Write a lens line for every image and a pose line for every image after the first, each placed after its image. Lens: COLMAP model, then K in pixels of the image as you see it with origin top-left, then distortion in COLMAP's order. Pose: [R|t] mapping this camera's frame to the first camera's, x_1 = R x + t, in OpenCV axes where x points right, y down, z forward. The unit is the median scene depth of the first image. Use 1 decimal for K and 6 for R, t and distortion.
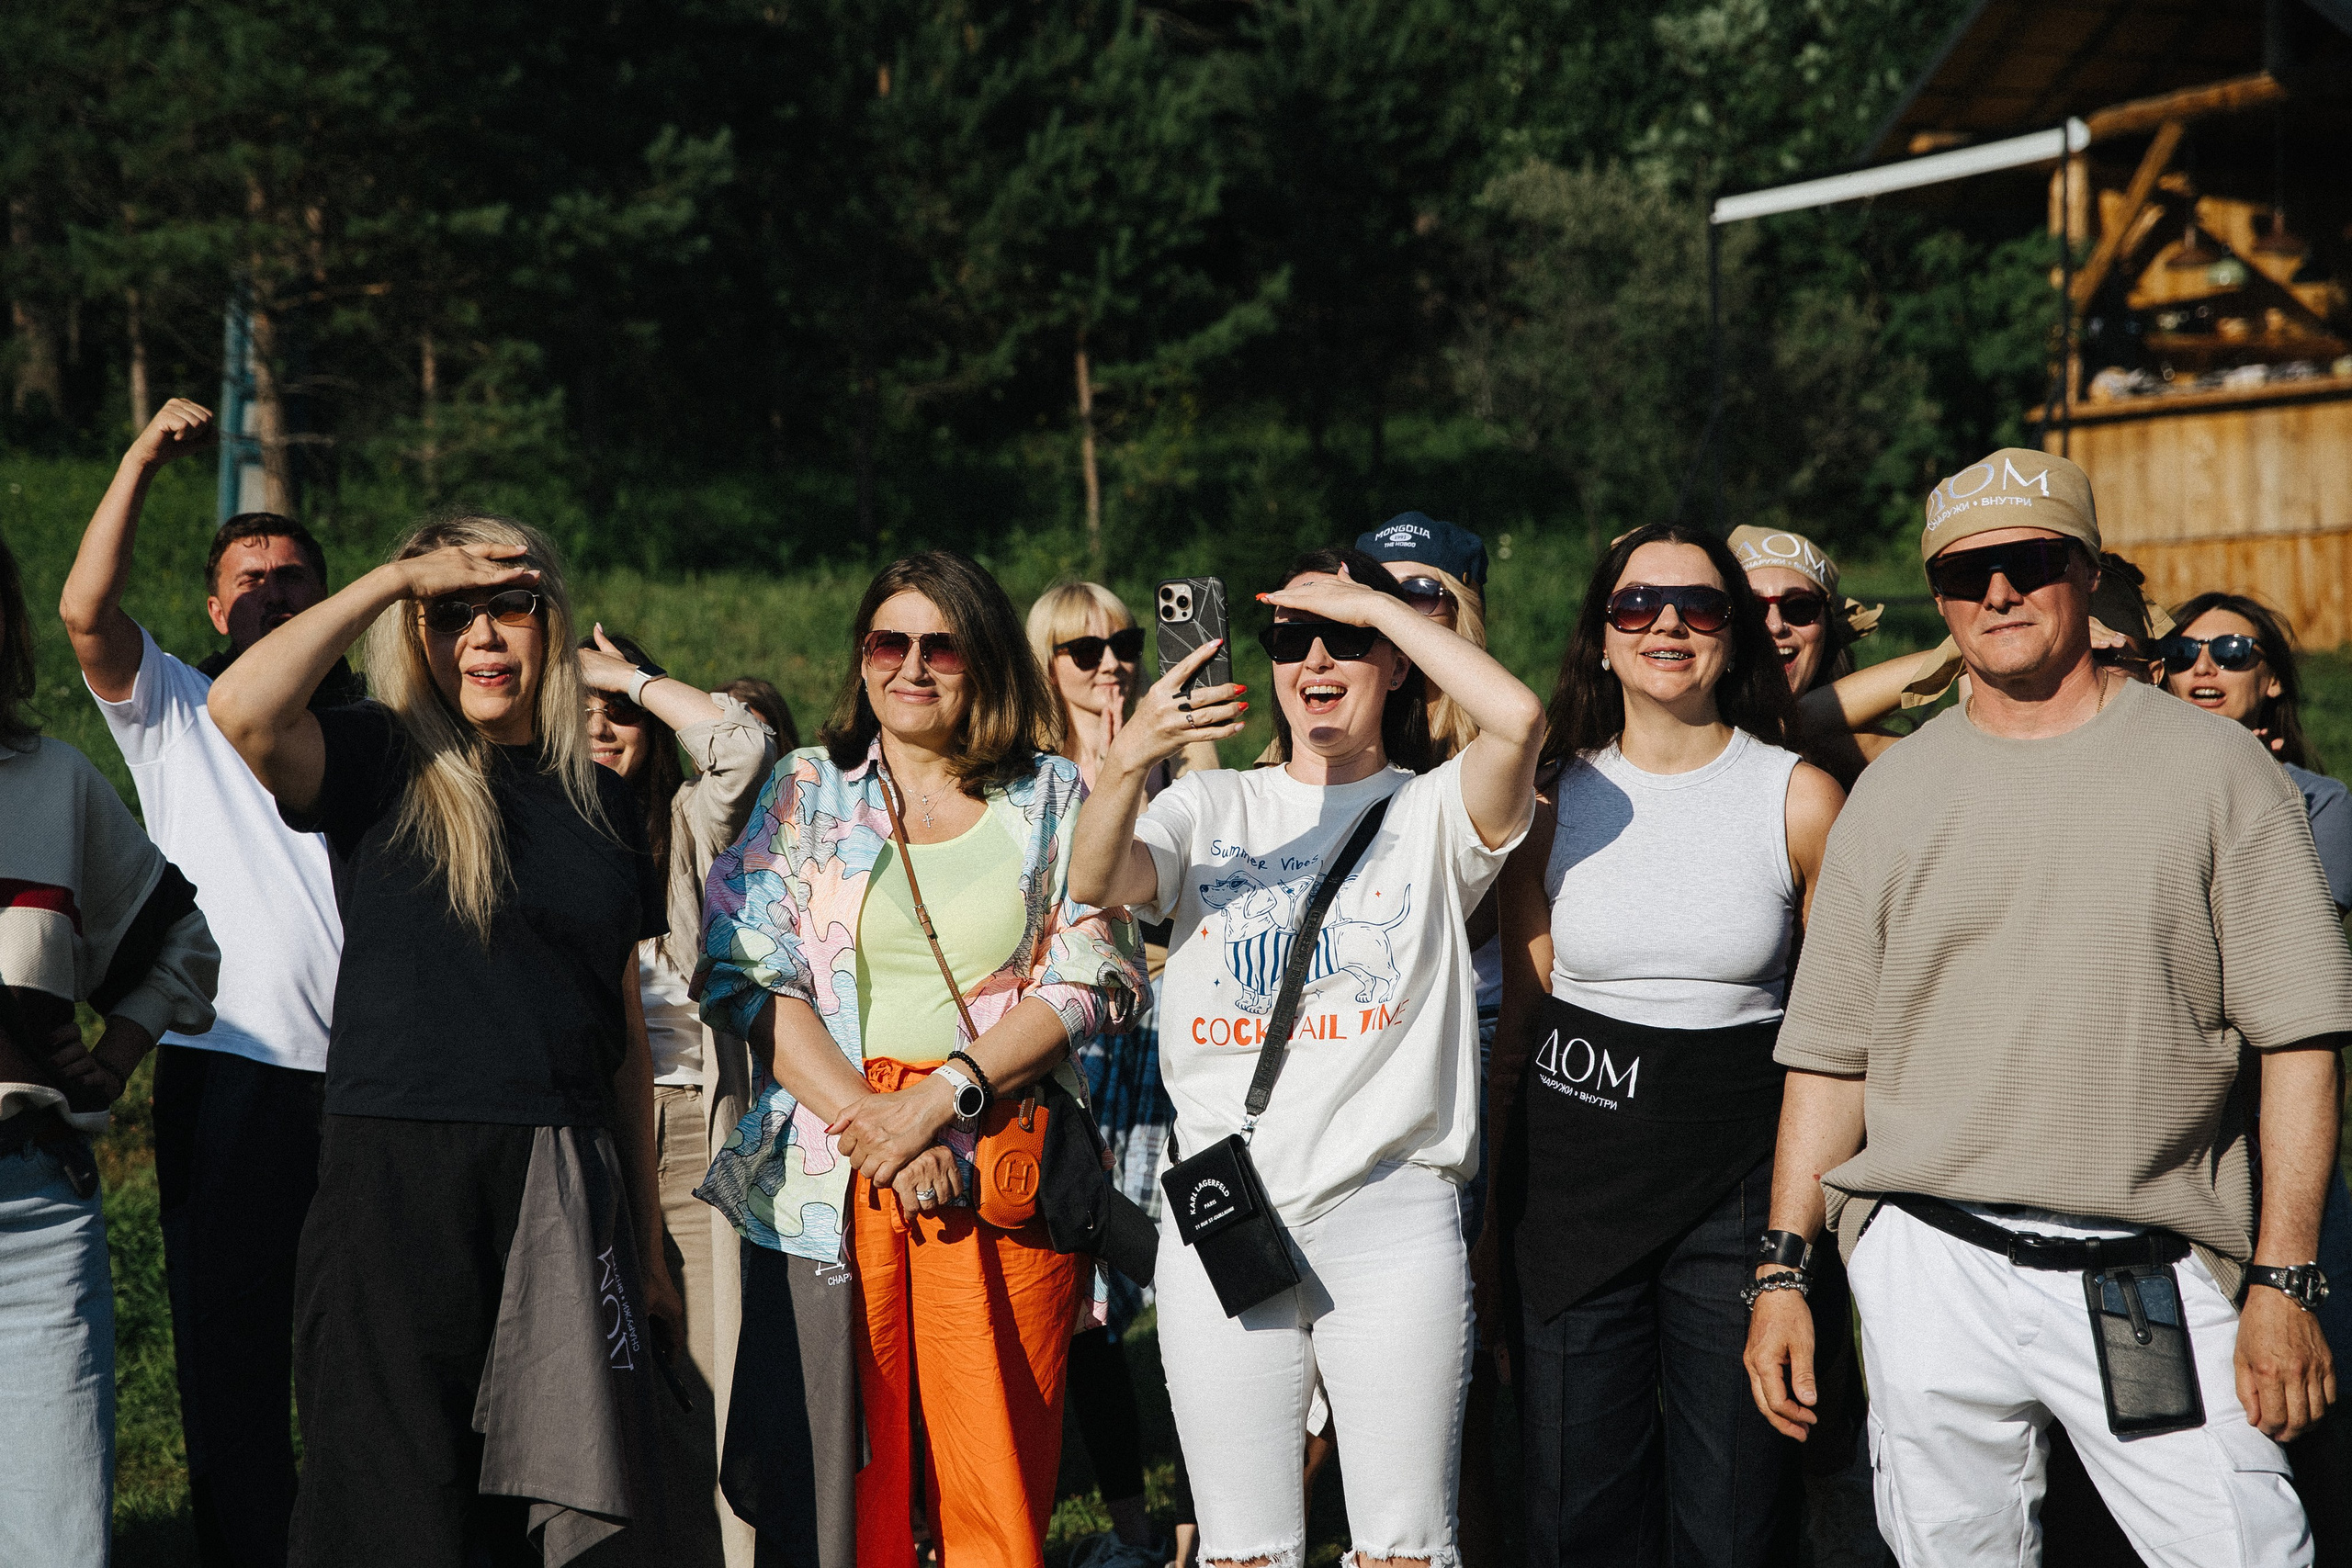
lens RADIAL K [[4067.1, 0, 1176.0], [0, 4067.1, 784.0], [0, 0, 1]] dist [0.103018, 0.036278]
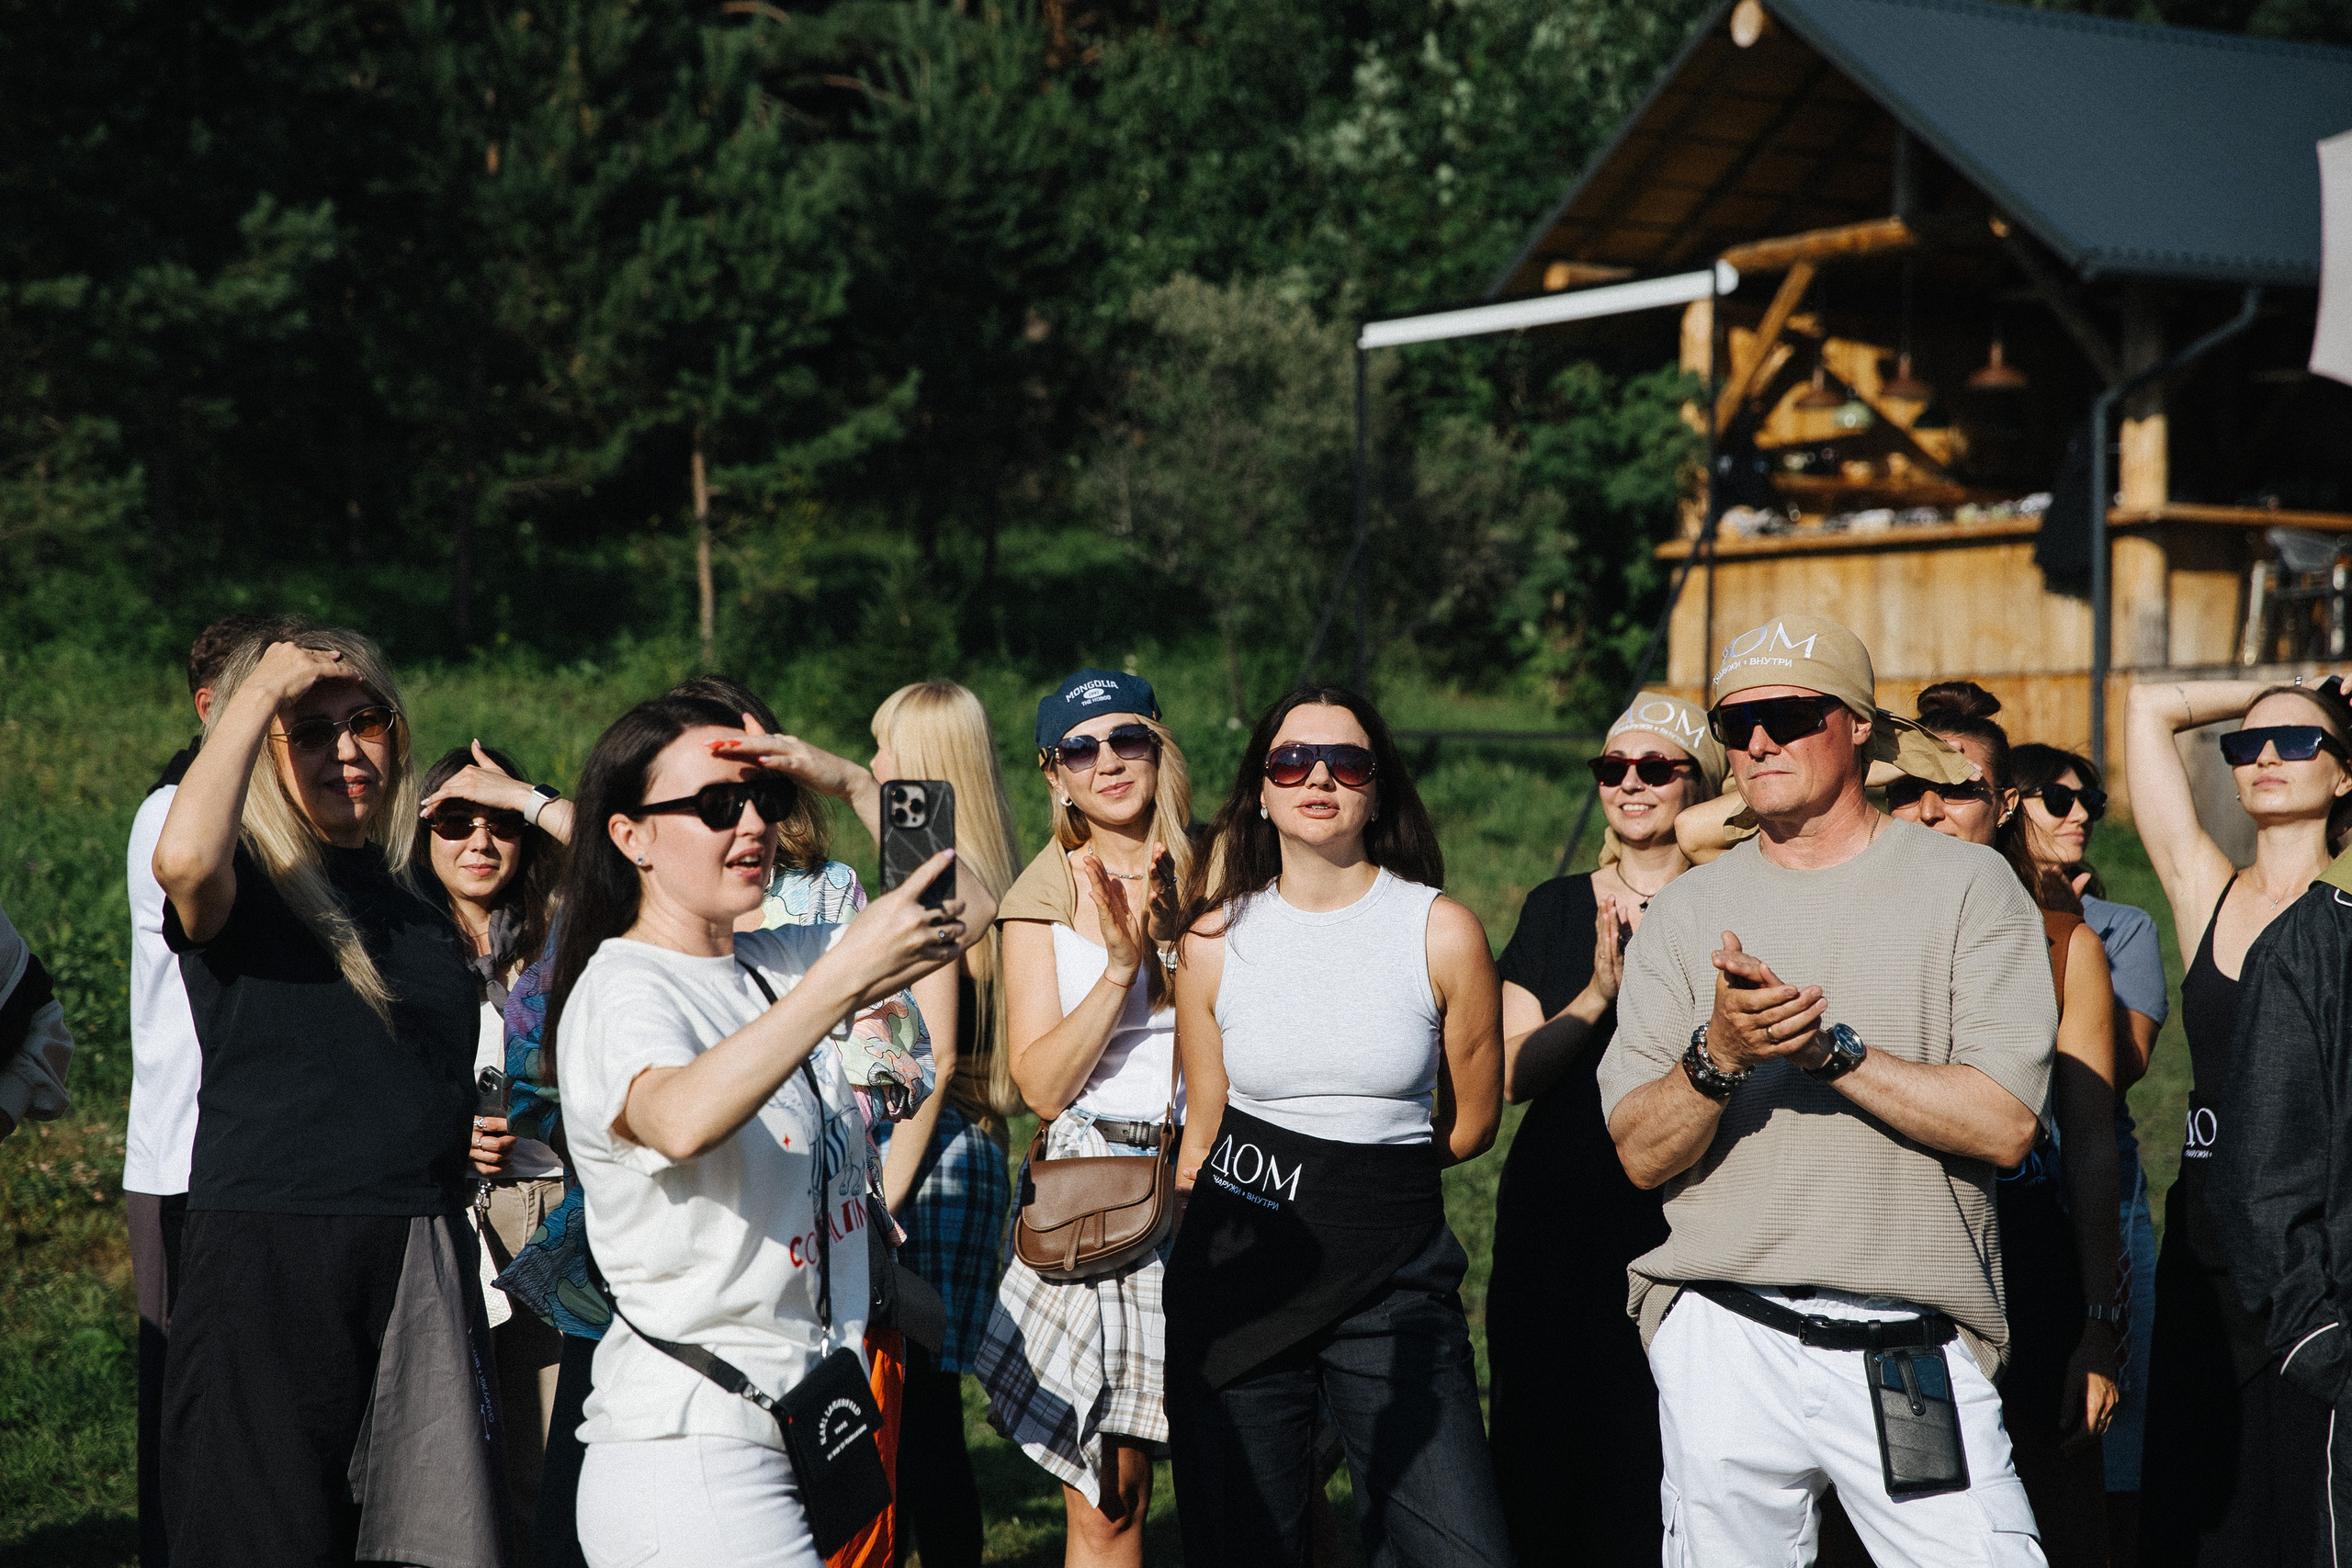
lens RADIAL K [[4670.1, 0, 1176.0], [0, 4670.1, 784.0], [0, 0, 1]] dist [-0.009710, 1.968092]
pose [[0.990415, 0.025114, 0.135824, -0.059237], [-0.021042, 0.999288, -0.031331, 0.003831], [-0.136514, 0.028173, 0.990237, -0.100322]]
